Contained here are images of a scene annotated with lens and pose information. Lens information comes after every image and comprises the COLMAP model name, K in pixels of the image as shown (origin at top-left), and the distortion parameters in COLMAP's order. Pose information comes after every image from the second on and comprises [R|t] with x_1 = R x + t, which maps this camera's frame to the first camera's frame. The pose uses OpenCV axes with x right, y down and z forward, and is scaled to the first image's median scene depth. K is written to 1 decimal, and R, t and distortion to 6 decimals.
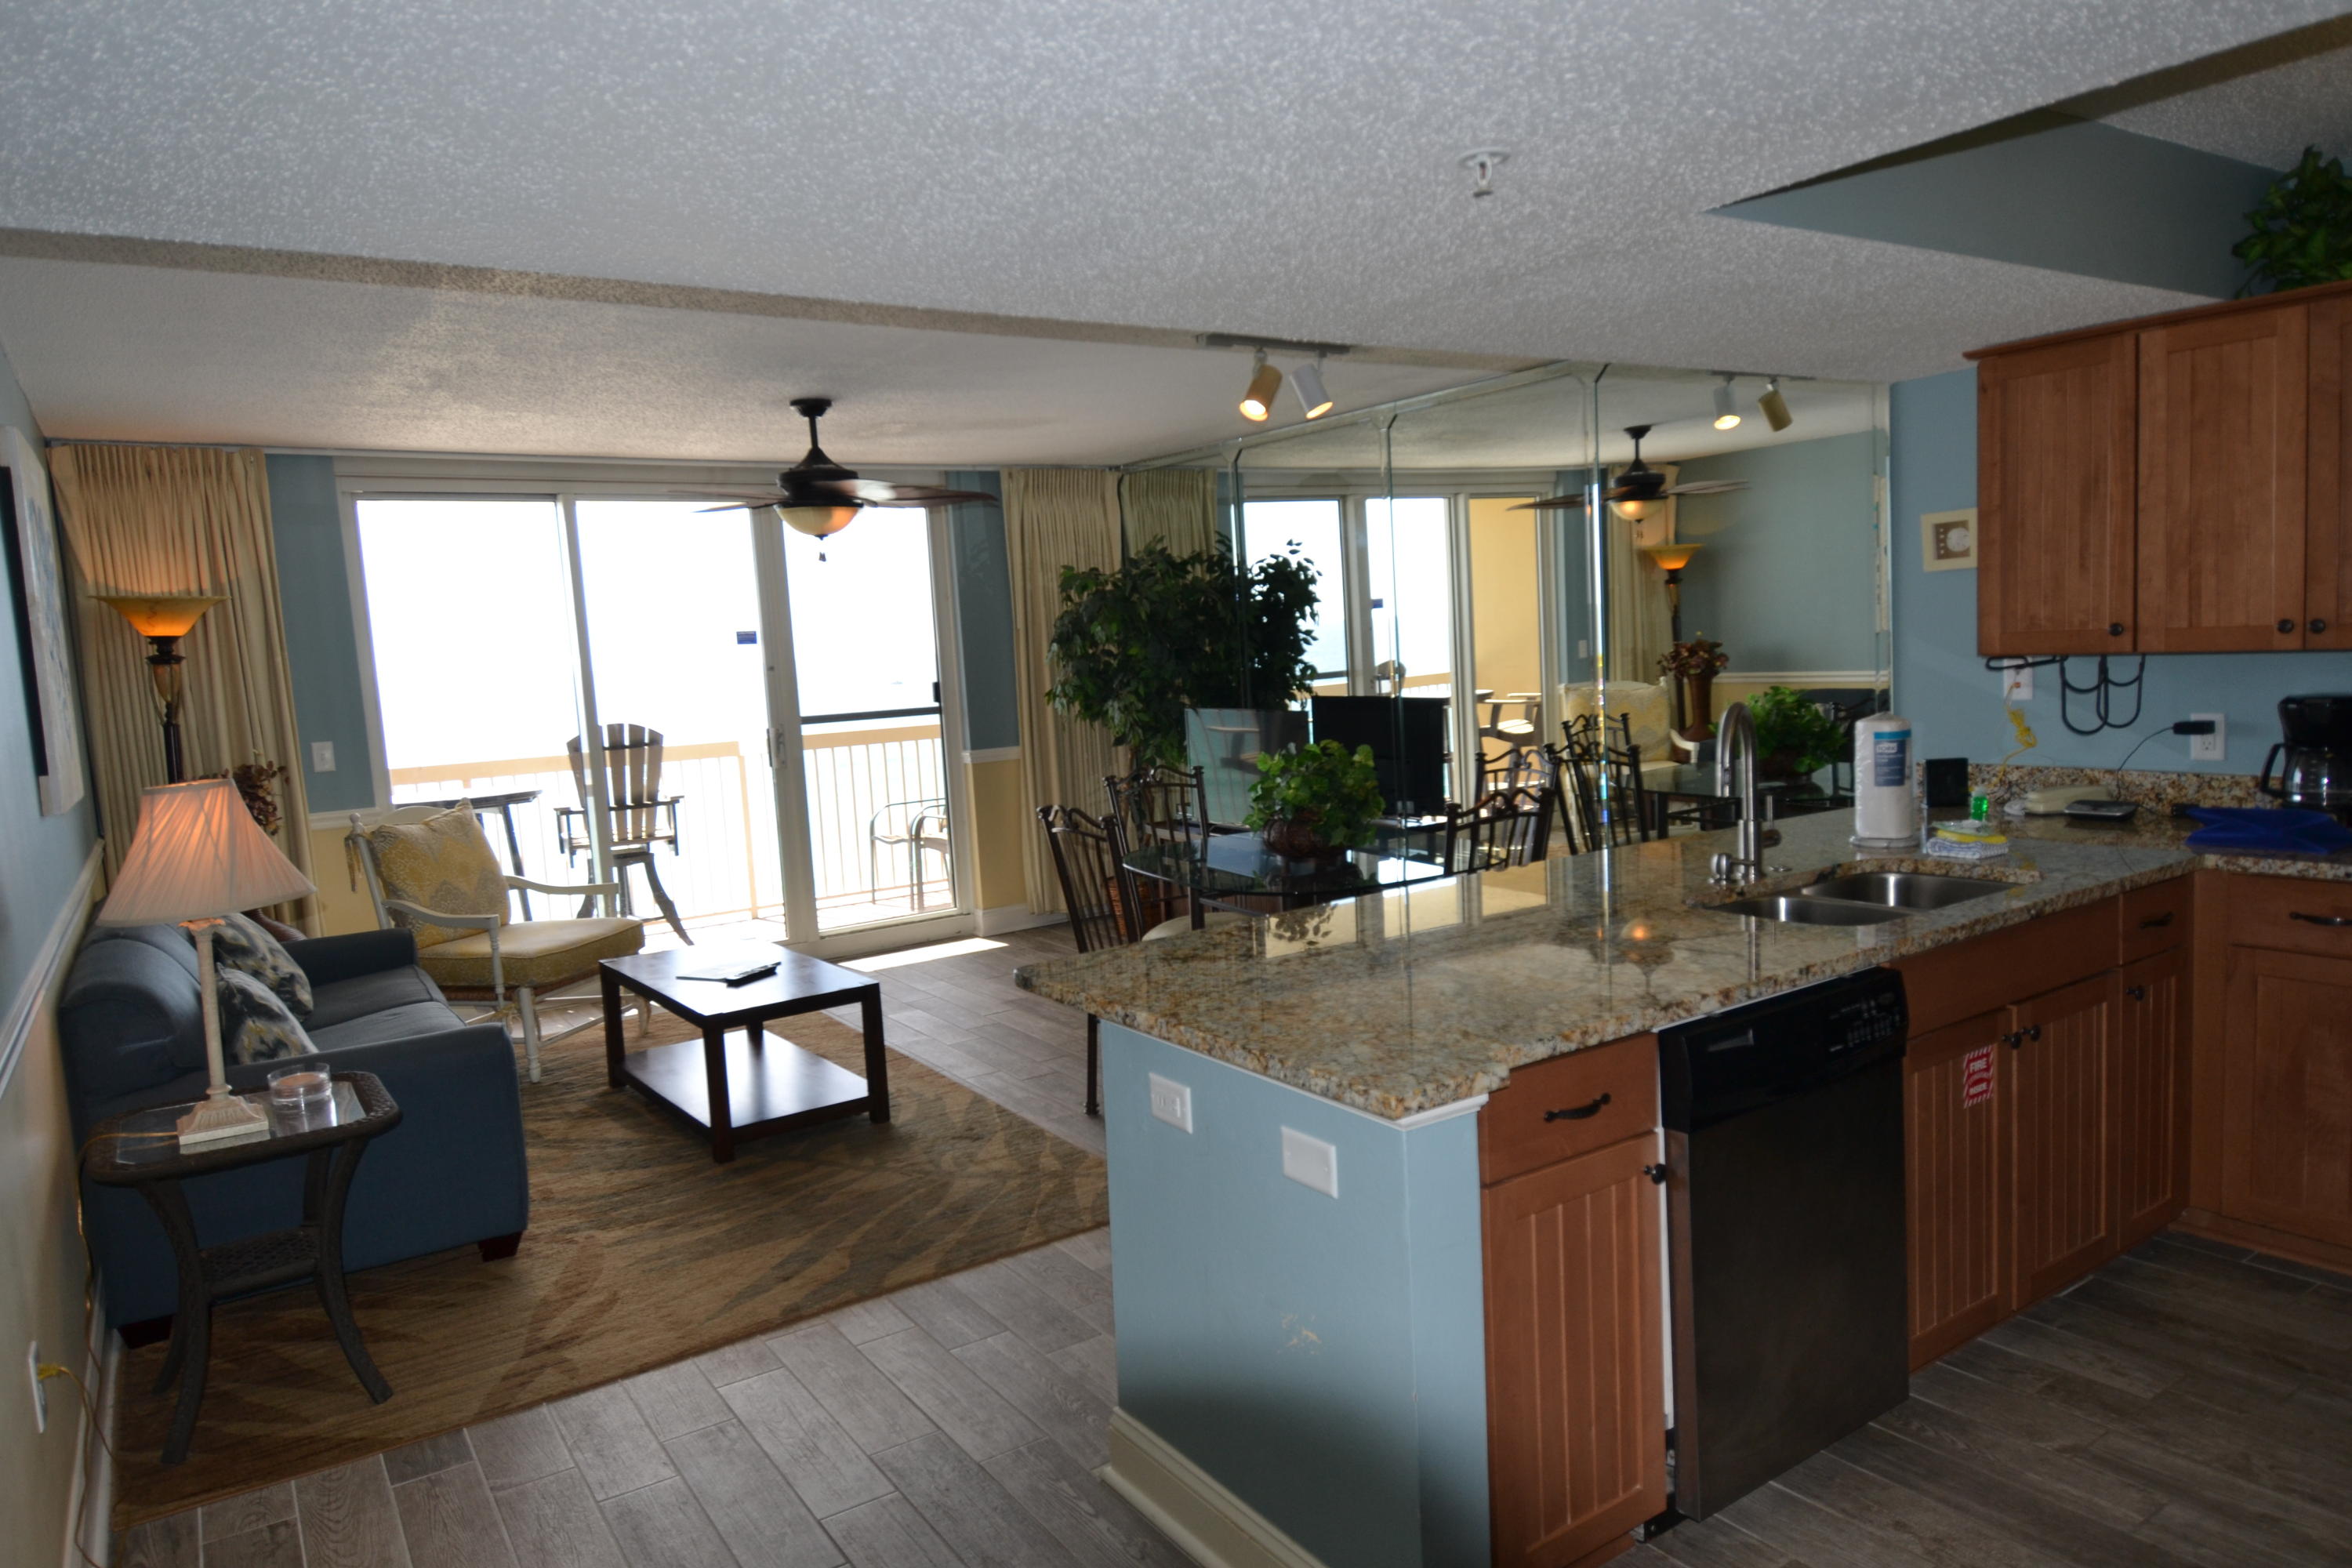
lens RADIAL K [[1474.5, 0, 1160.7], [0, 1474.5, 782.5], [0, 0, 1]] dist [0.046818, -0.054350]
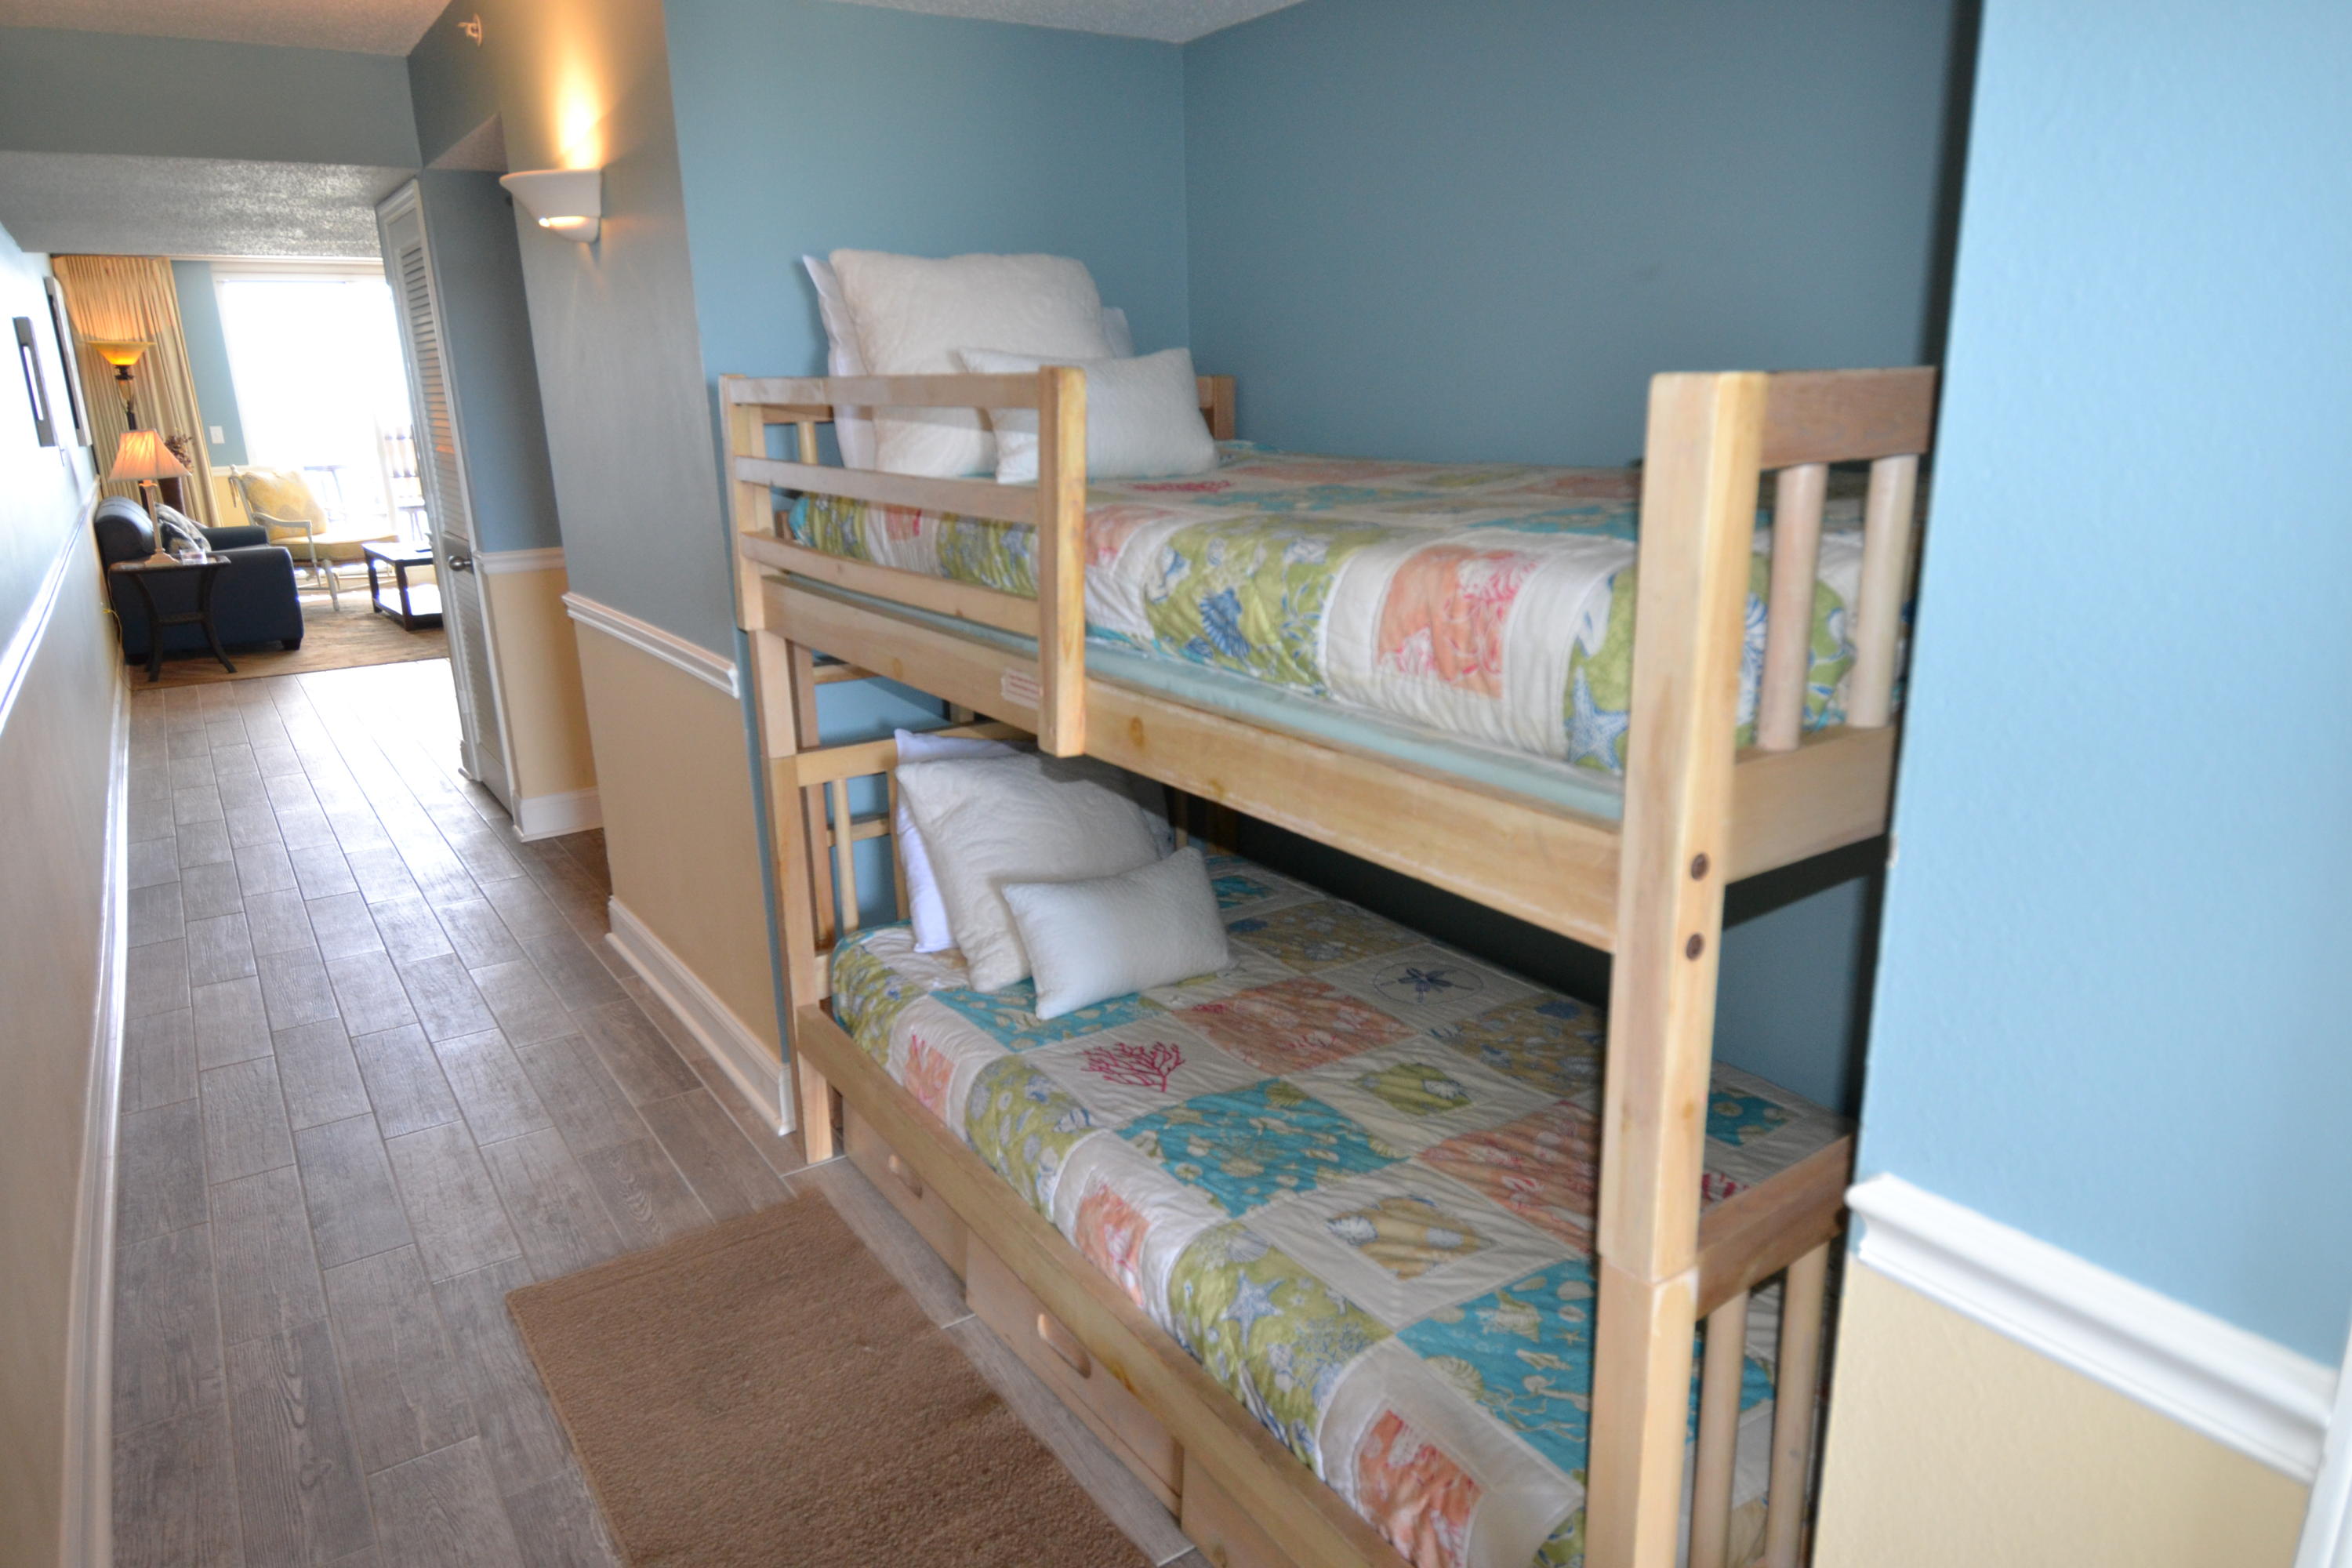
lens RADIAL K [[1474.5, 0, 1177.1], [0, 1474.5, 785.6], [0, 0, 1]] dist [0.046818, -0.054350]
pose [[0.999193, 0.034469, 0.020626, 0.455109], [-0.037518, 0.984271, 0.172638, 0.036590], [-0.014351, -0.173272, 0.984769, -0.682462]]
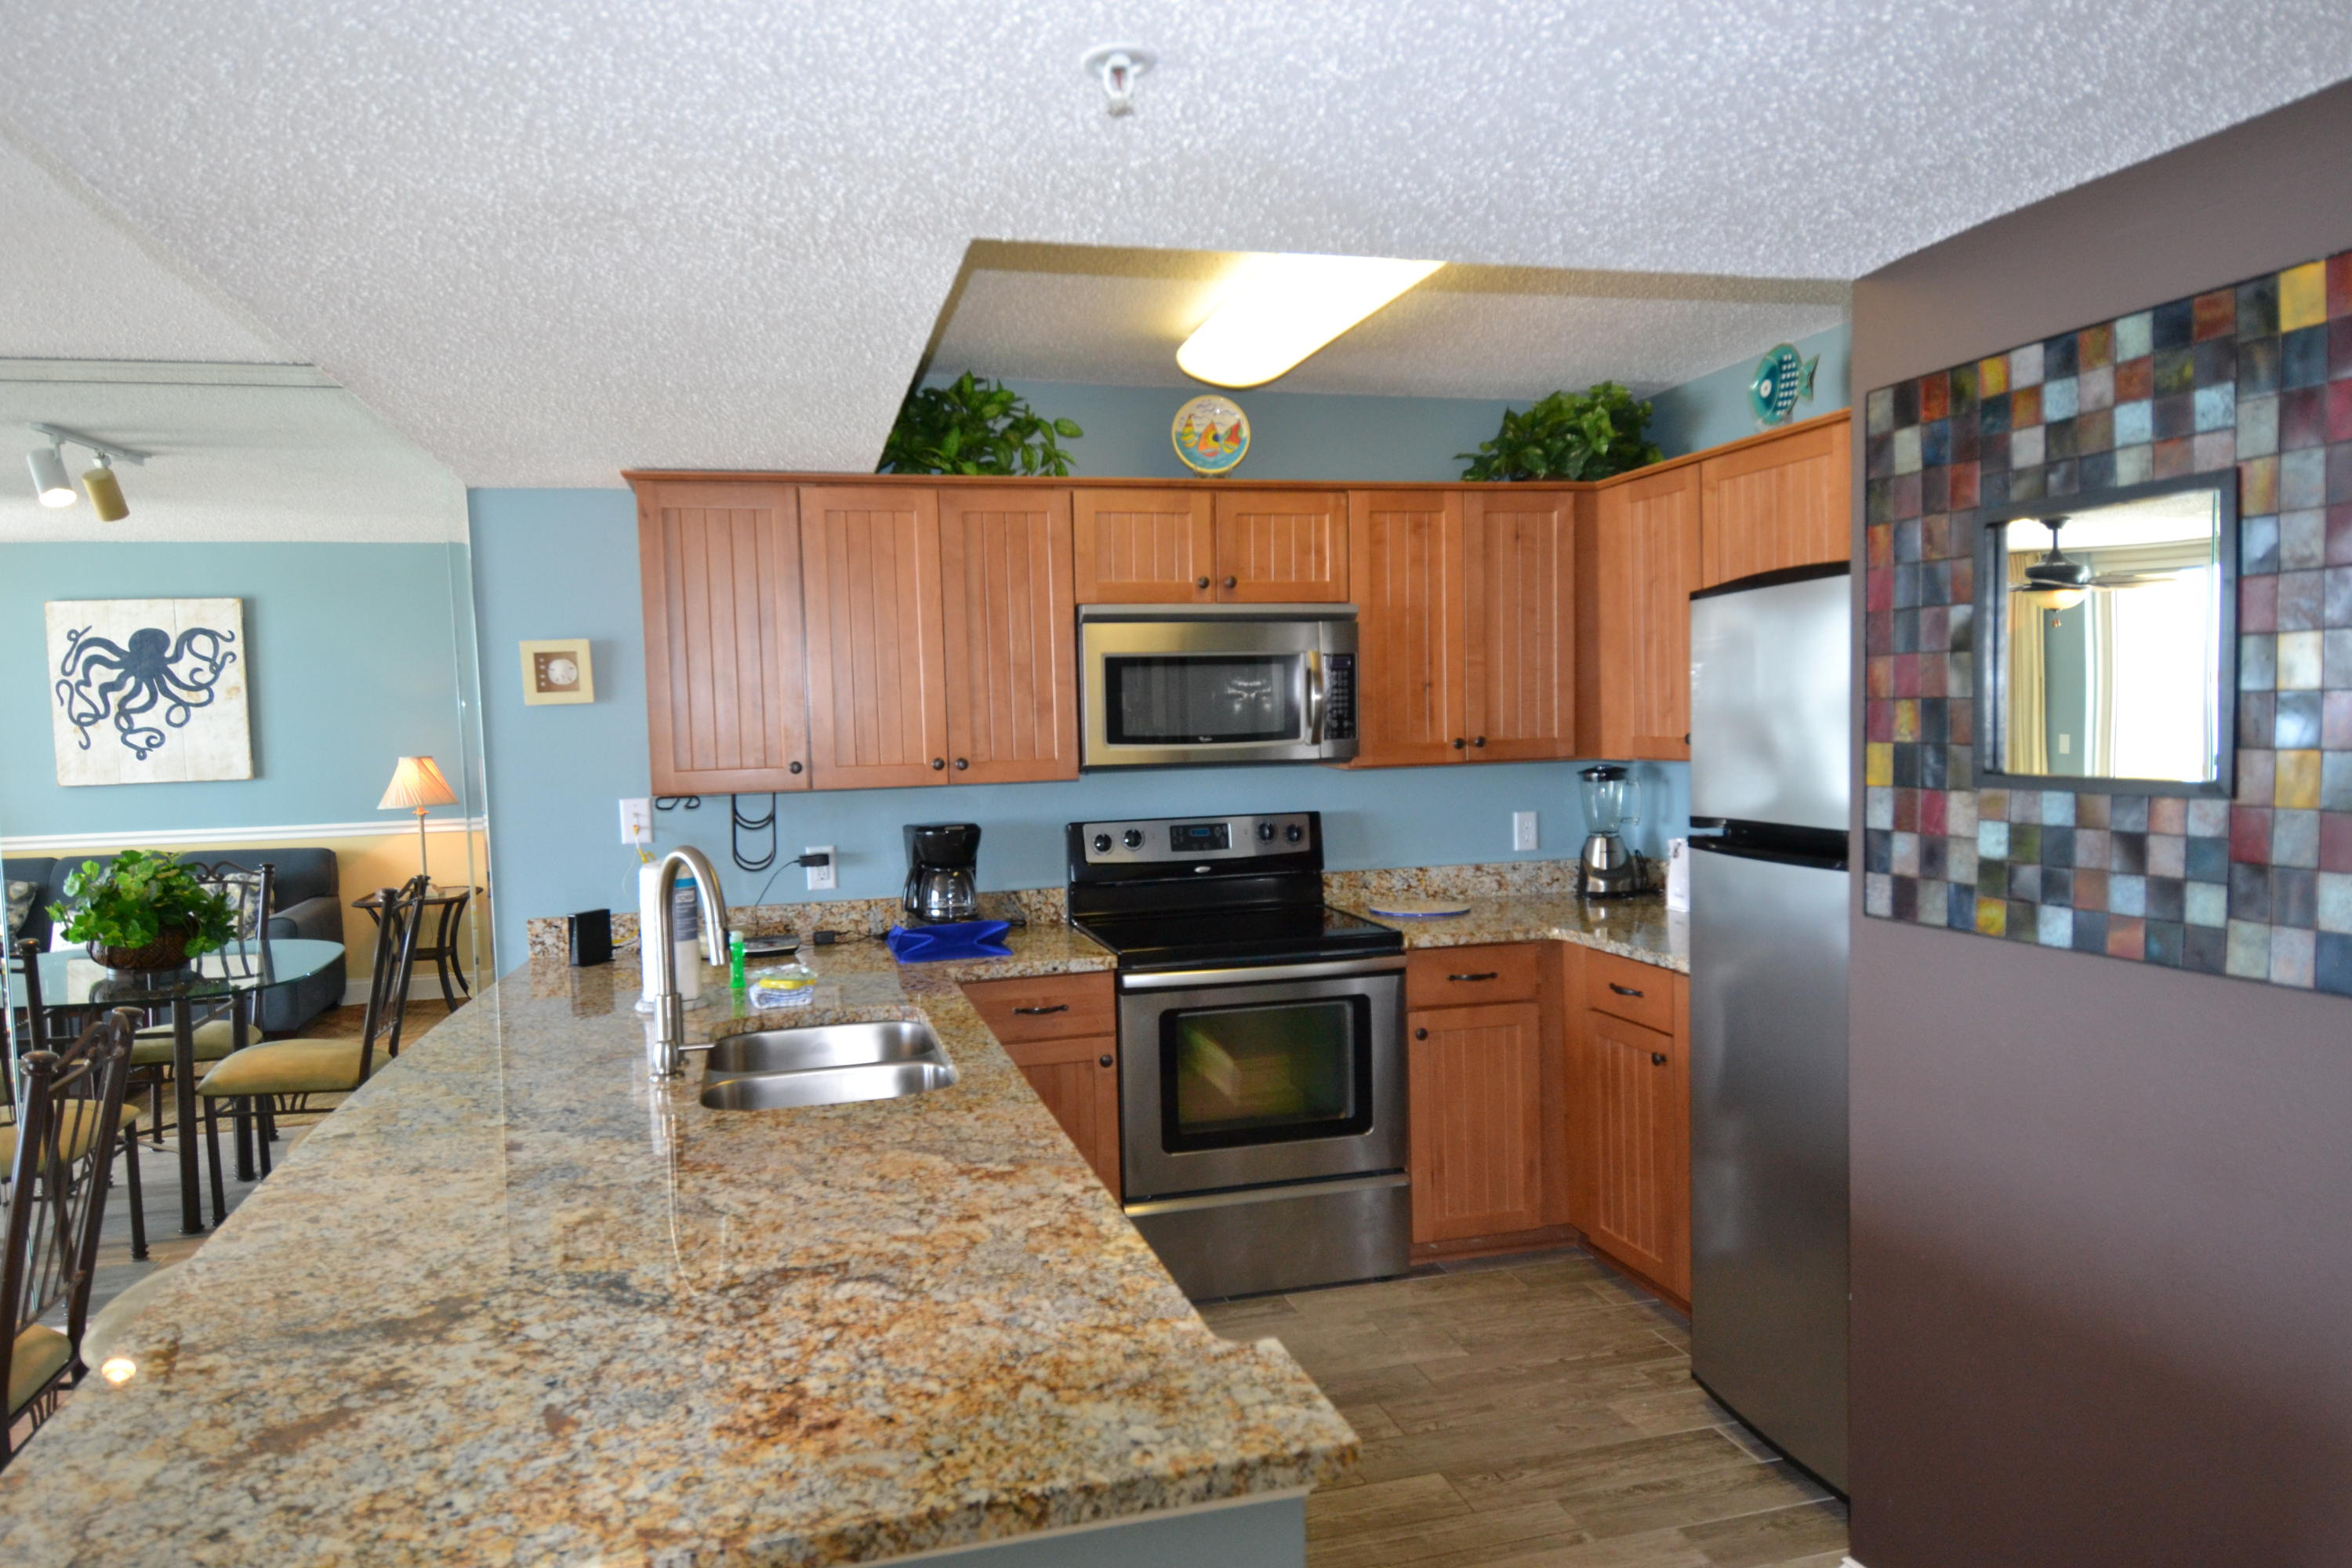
lens RADIAL K [[1474.5, 0, 1162.4], [0, 1474.5, 792.1], [0, 0, 1]] dist [0.046818, -0.054350]
pose [[0.319550, -0.003102, 0.947564, -0.396504], [0.102318, 0.994261, -0.031250, -0.044741], [-0.942029, 0.106939, 0.318033, 0.703692]]
